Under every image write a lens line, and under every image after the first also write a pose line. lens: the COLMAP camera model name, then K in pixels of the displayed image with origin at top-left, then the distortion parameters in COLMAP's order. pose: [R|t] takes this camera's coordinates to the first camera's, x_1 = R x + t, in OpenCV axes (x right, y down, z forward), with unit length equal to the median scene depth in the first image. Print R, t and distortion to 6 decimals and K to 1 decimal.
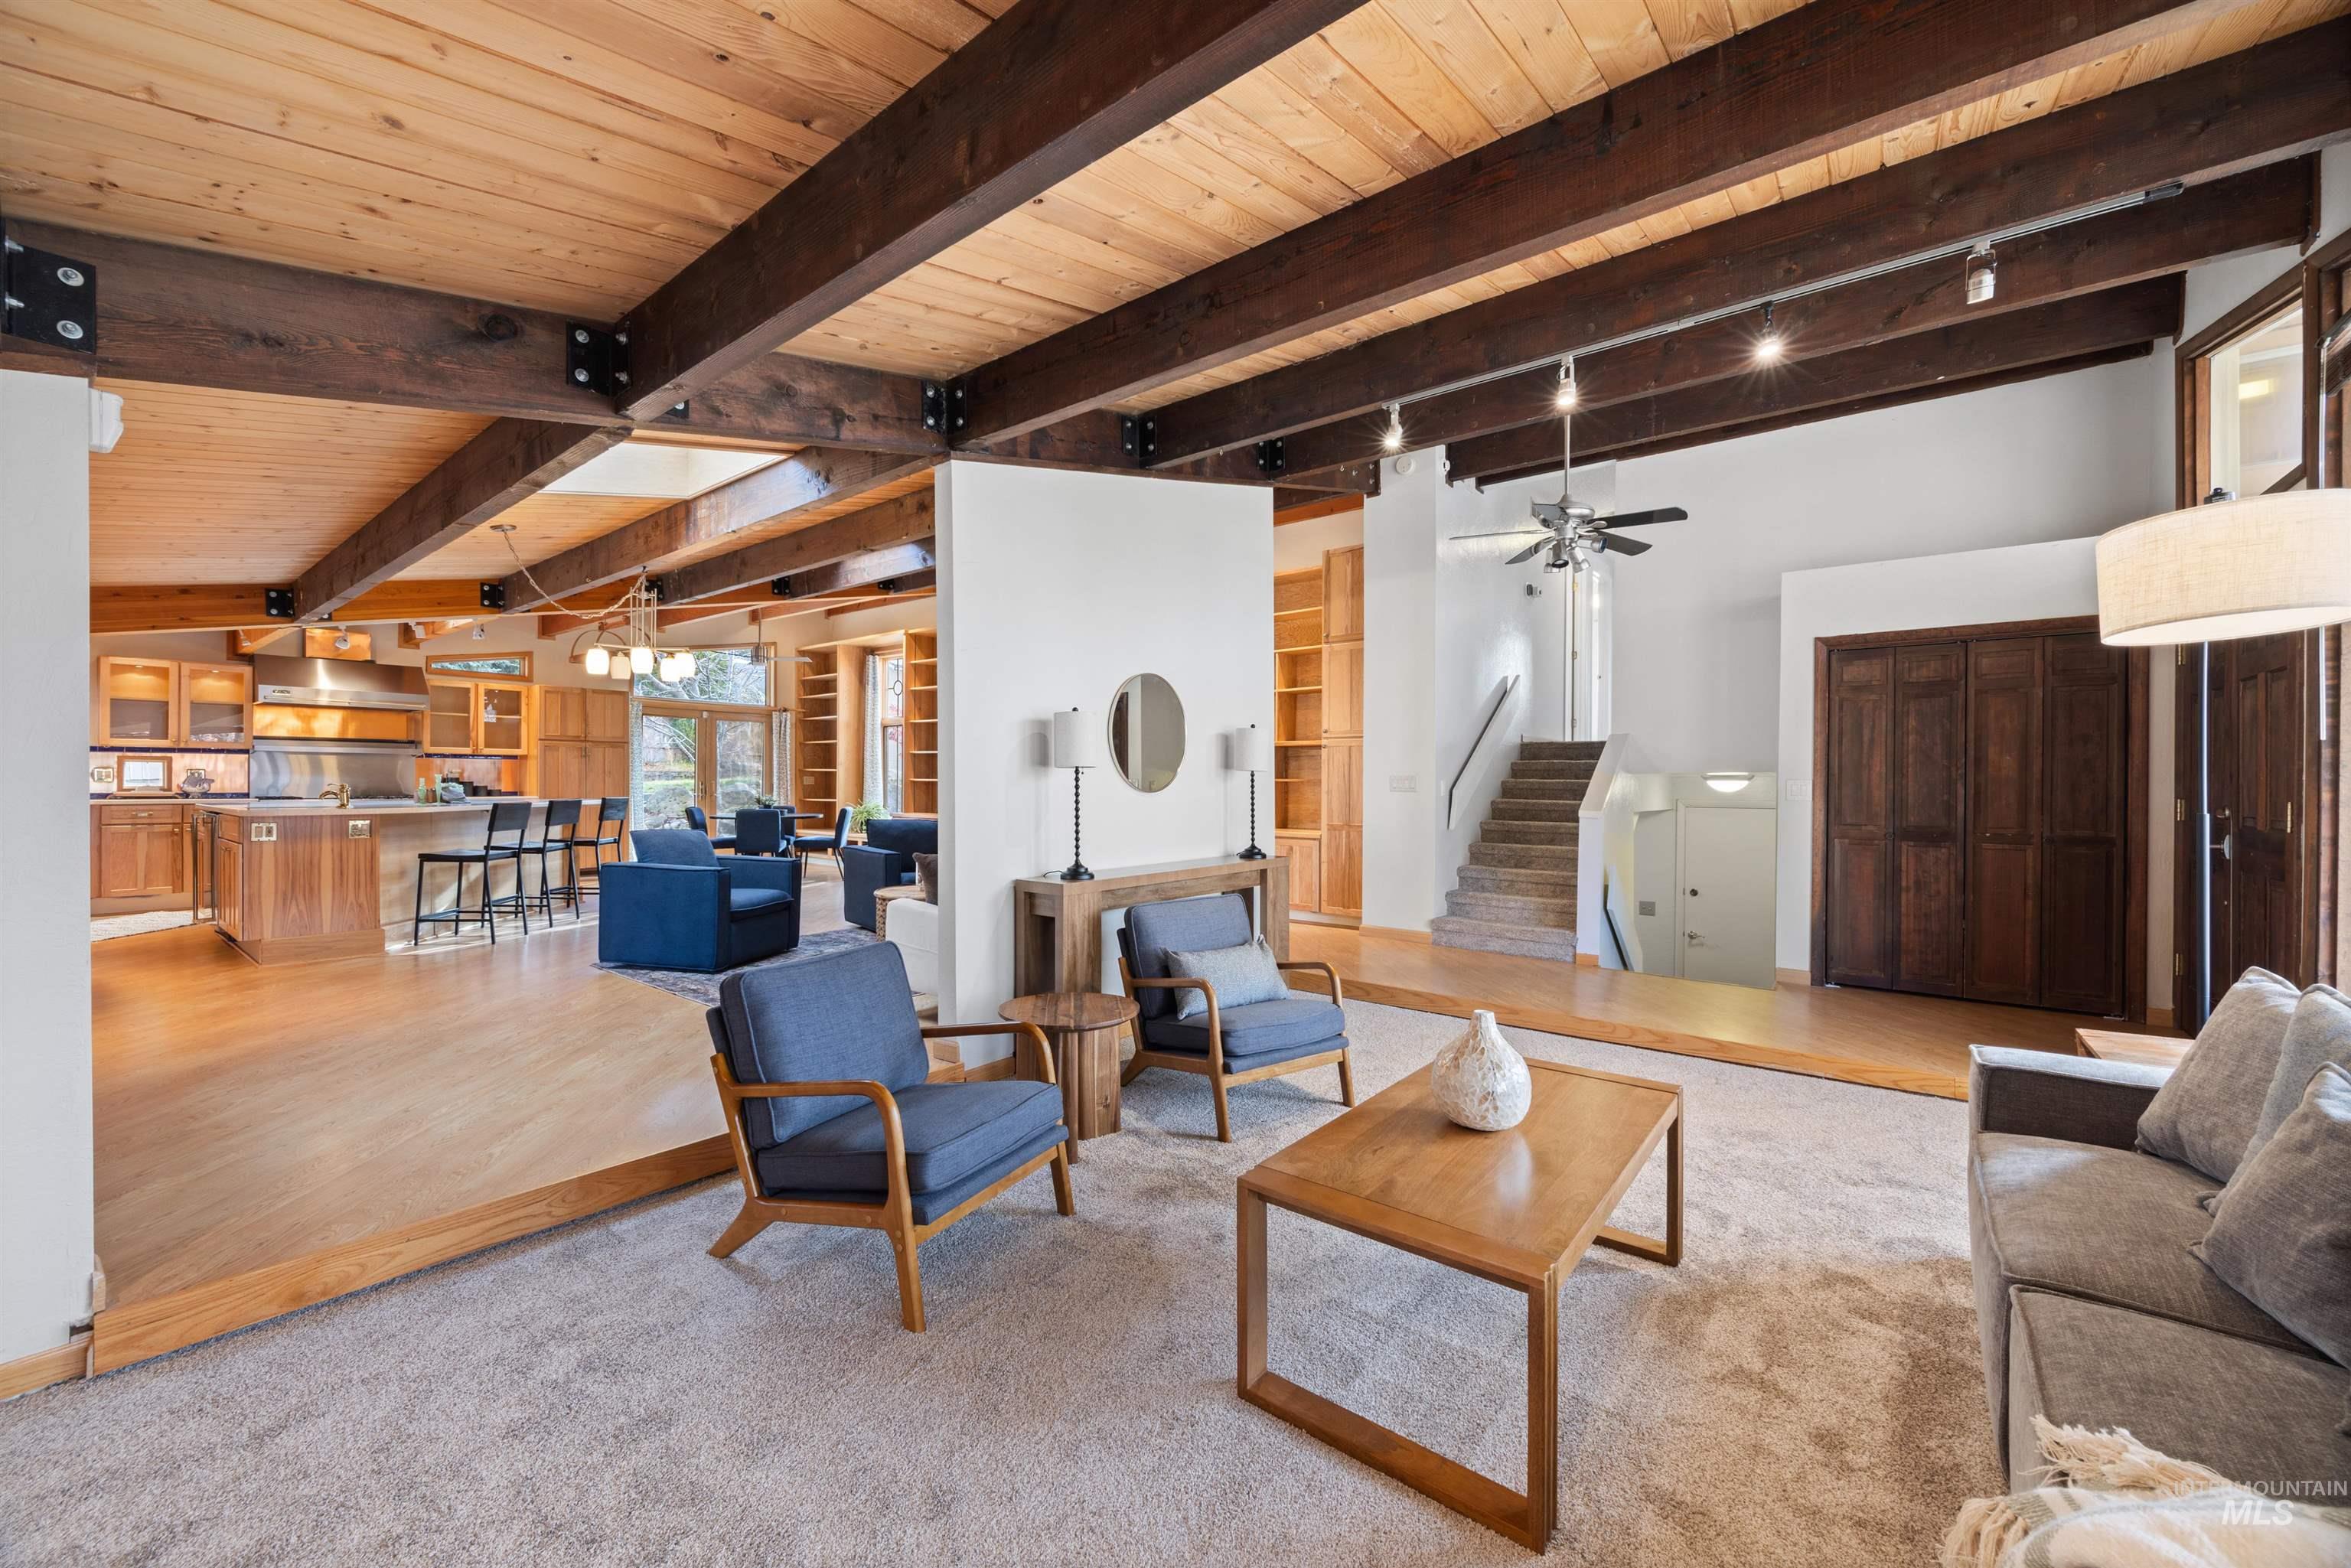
lens RADIAL K [[897.8, 0, 1174.3], [0, 897.8, 798.3], [0, 0, 1]] dist [-0.000130, -0.000122]
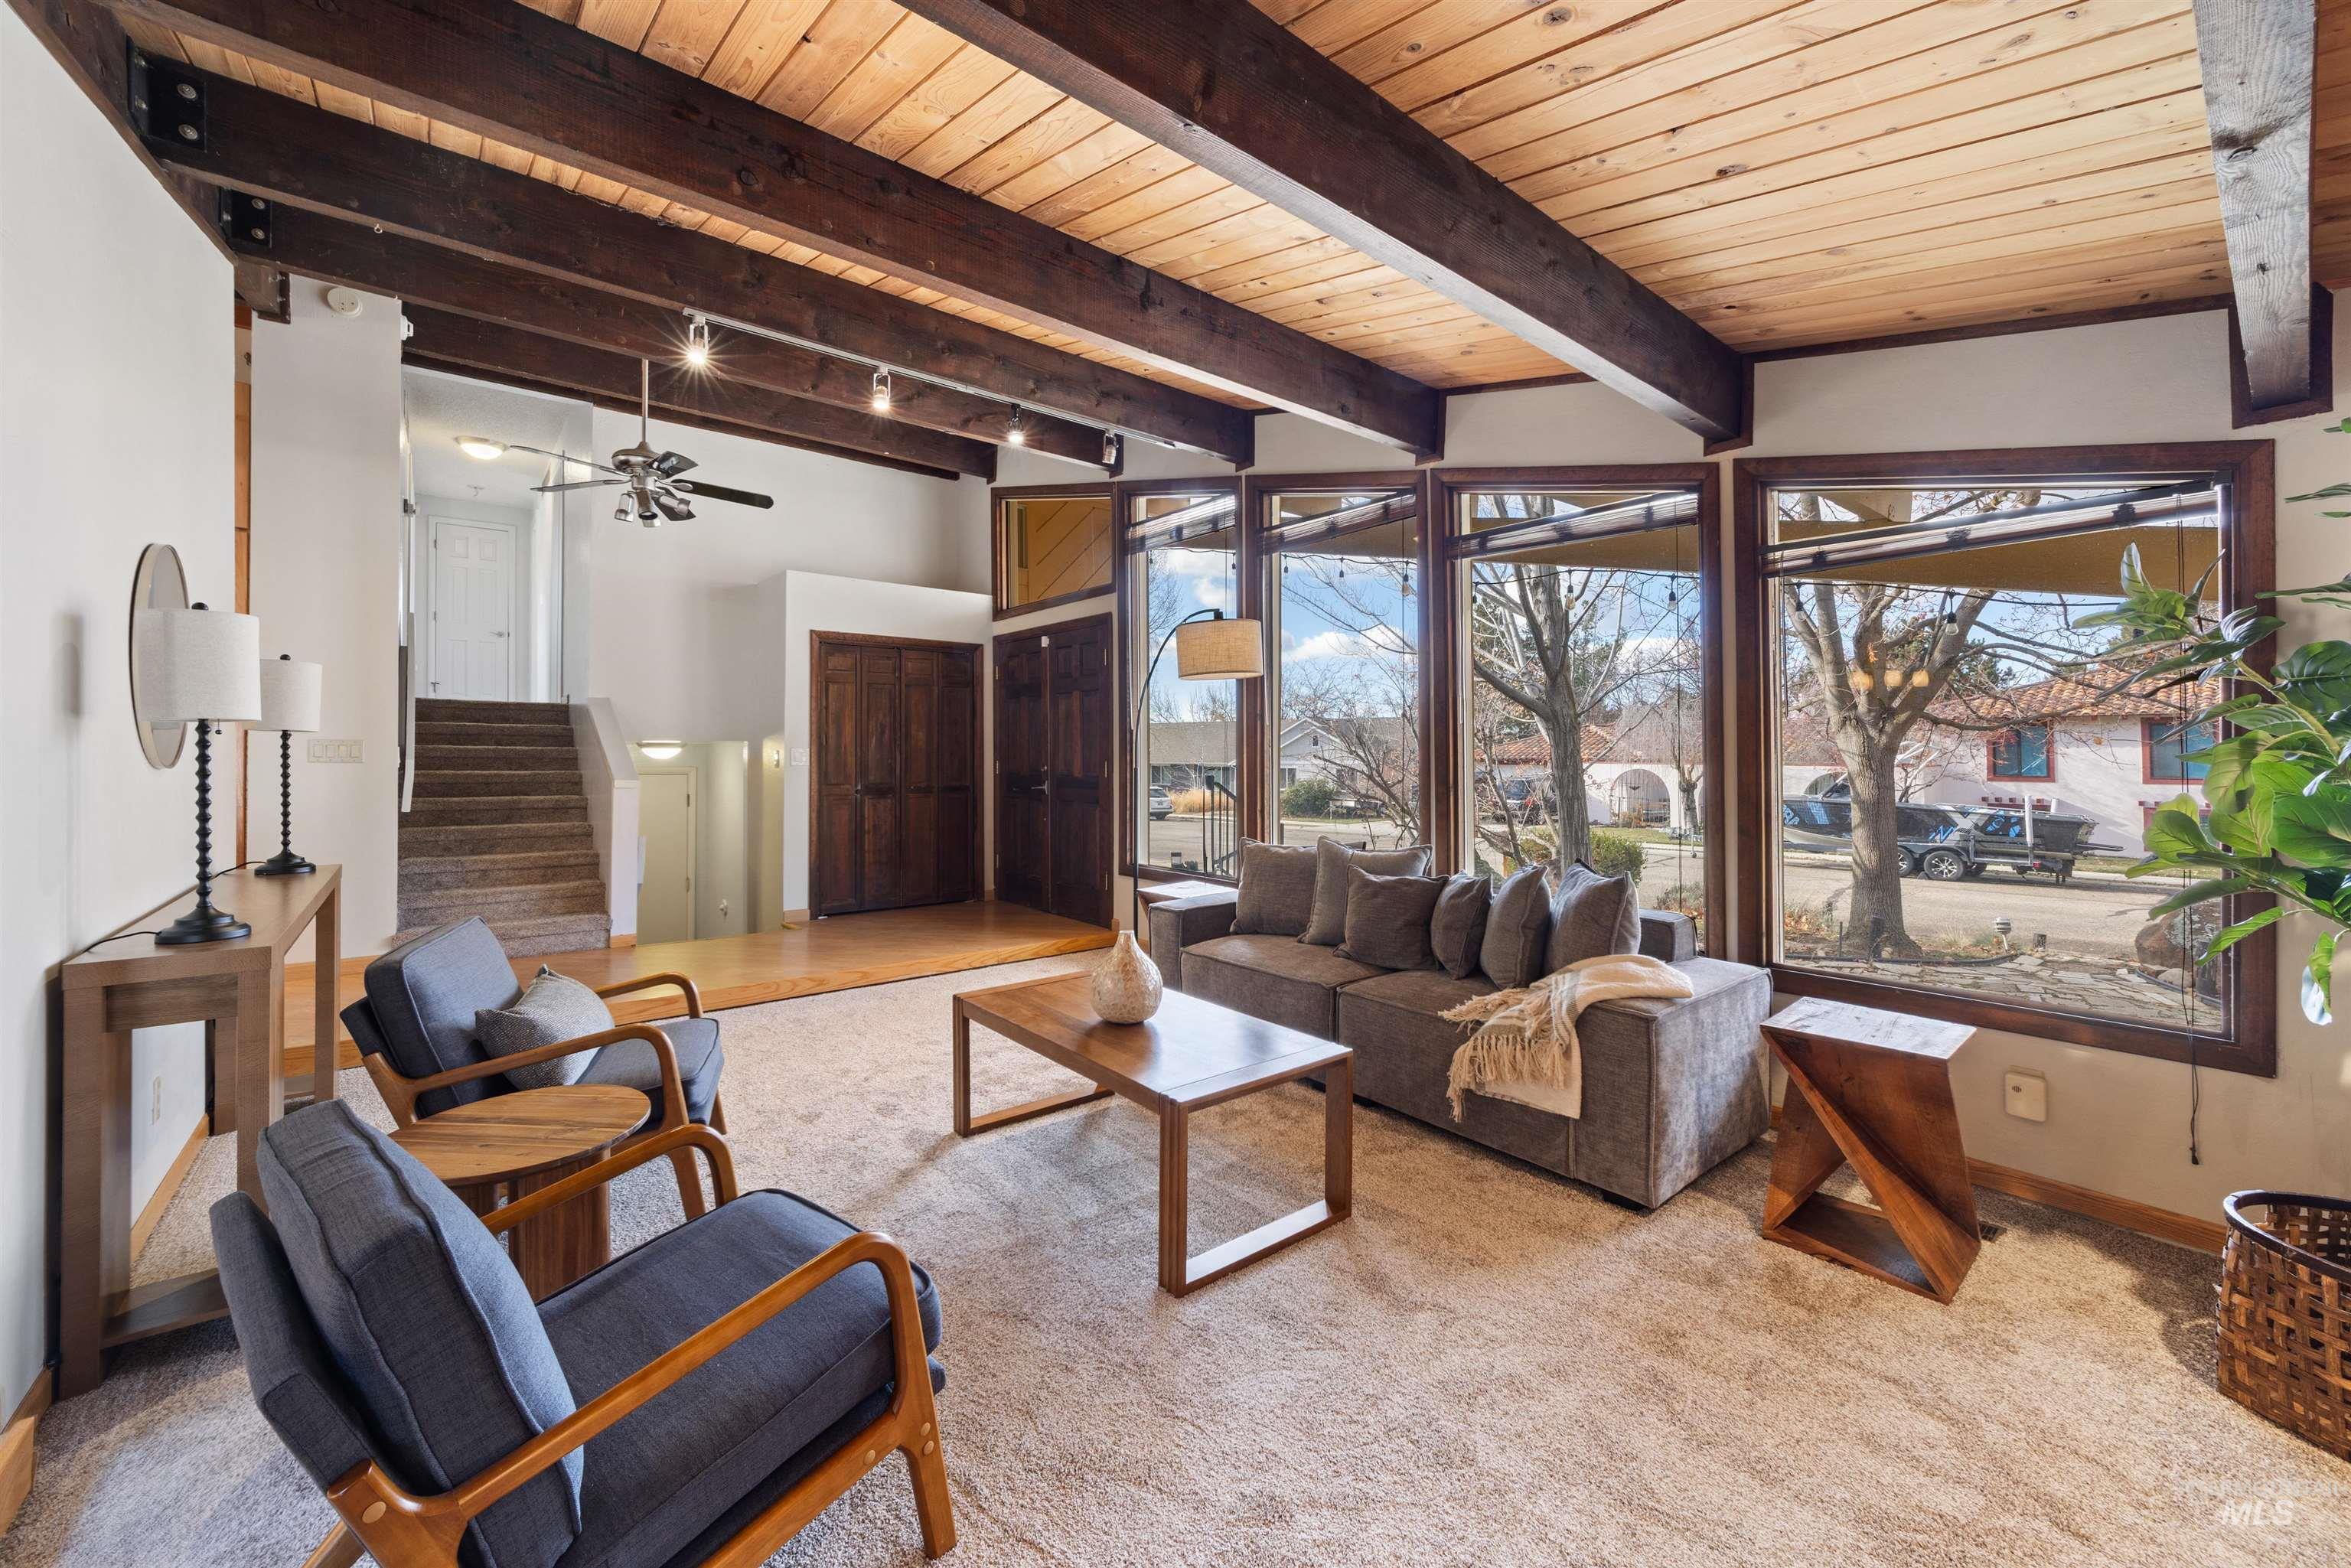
lens RADIAL K [[905.9, 0, 1173.7], [0, 905.9, 750.7], [0, 0, 1]] dist [0.000295, 0.000096]
pose [[0.223911, -0.000364, 0.974610, -0.366096], [0.015330, 0.999878, -0.003148, -0.005818], [-0.974489, 0.015646, 0.223889, 0.261125]]
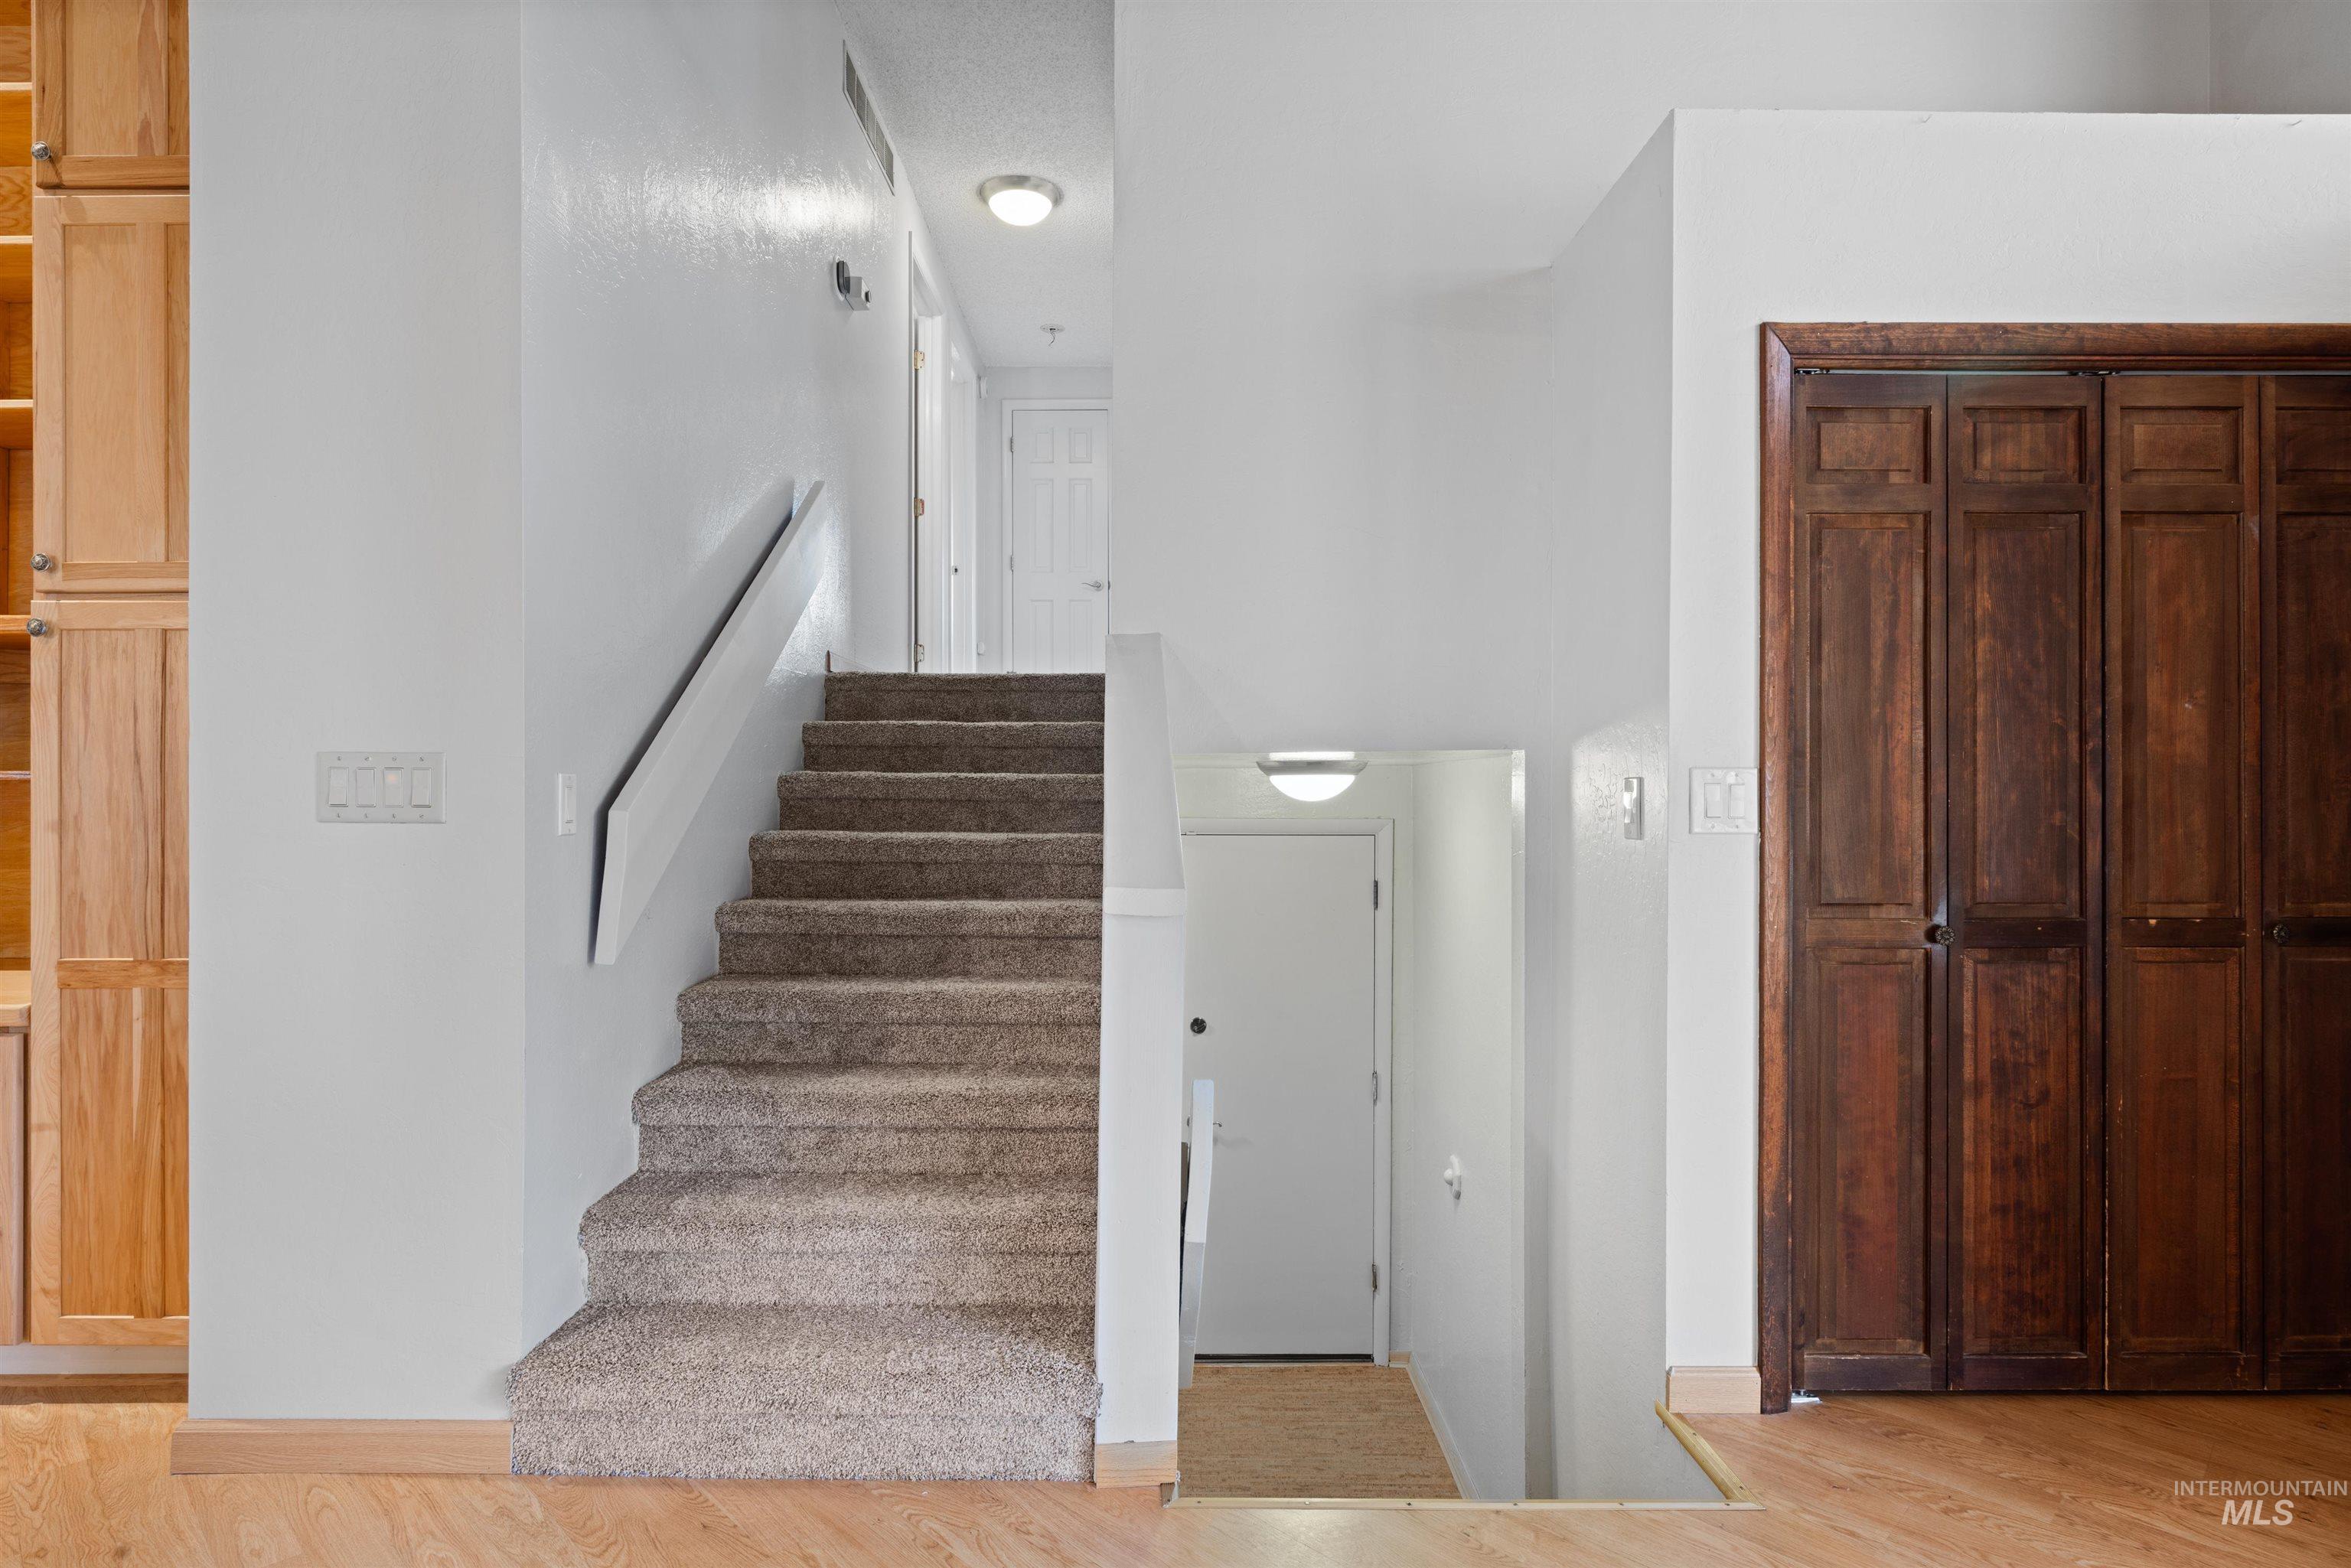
lens RADIAL K [[1260.3, 0, 1154.7], [0, 1260.3, 787.0], [0, 0, 1]] dist [-0.001493, -0.000913]
pose [[0.789474, -0.006746, 0.613746, 0.273100], [0.015427, 0.999842, -0.008854, -0.013587], [-0.613590, 0.016458, 0.789454, 0.794711]]
